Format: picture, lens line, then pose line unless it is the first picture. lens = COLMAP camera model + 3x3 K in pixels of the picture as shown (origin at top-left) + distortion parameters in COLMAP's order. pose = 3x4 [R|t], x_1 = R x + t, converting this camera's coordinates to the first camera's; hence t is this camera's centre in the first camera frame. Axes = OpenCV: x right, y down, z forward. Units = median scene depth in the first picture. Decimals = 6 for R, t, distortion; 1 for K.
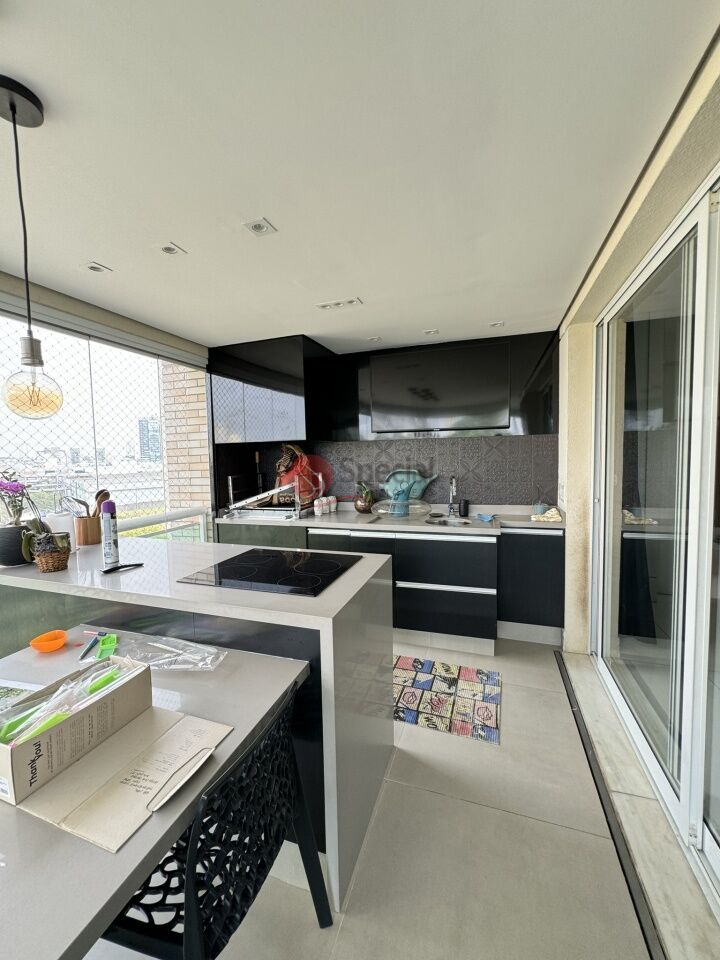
lens RADIAL K [[382.4, 0, 360.3], [0, 382.4, 478.7], [0, 0, 1]] dist [-0.010513, -0.000200]
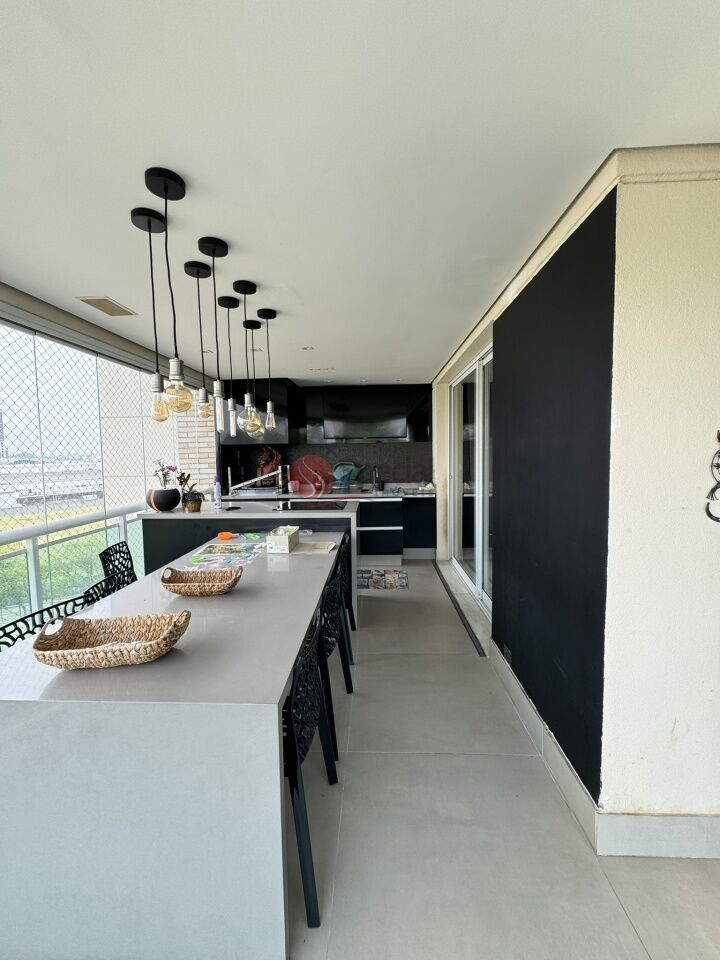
lens RADIAL K [[382.4, 0, 360.5], [0, 382.4, 480.6], [0, 0, 1]] dist [-0.010513, -0.000200]
pose [[0.959355, -0.016194, 0.281737, -0.305064], [0.014449, 0.999861, 0.008273, 0.044658], [-0.281832, -0.003866, 0.959456, -0.611581]]
